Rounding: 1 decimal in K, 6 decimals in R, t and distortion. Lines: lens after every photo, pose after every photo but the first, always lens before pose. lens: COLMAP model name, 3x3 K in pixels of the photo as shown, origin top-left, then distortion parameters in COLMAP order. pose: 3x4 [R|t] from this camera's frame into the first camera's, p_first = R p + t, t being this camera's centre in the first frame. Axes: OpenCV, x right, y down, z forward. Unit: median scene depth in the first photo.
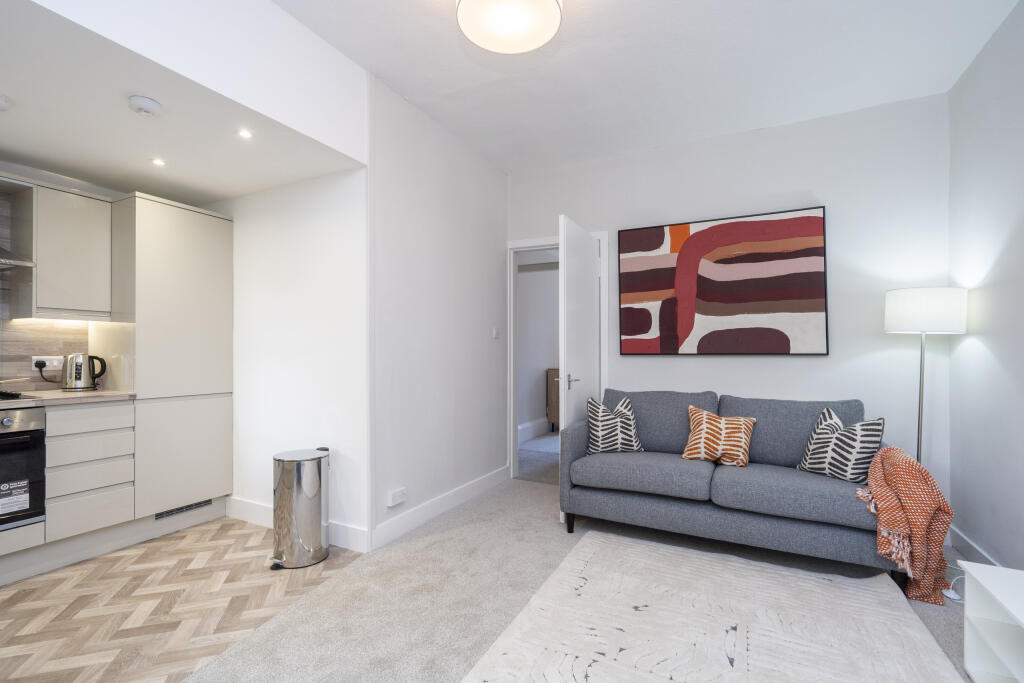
lens RADIAL K [[462.2, 0, 511.7], [0, 462.2, 343.0], [0, 0, 1]] dist [-0.020094, 0.000507]
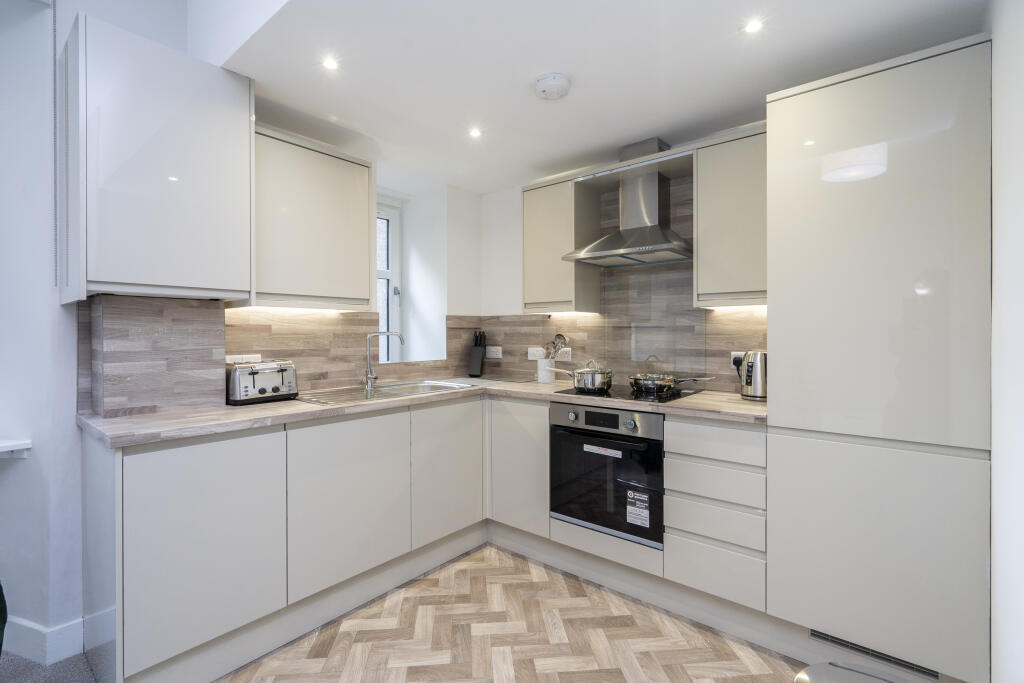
lens RADIAL K [[462.2, 0, 513.6], [0, 462.2, 338.3], [0, 0, 1]] dist [-0.020094, 0.000507]
pose [[-0.205851, 0.001311, -0.978583, -0.153003], [0.001668, 0.999998, 0.000988, 0.002786], [0.978582, -0.001429, -0.205852, 0.895077]]
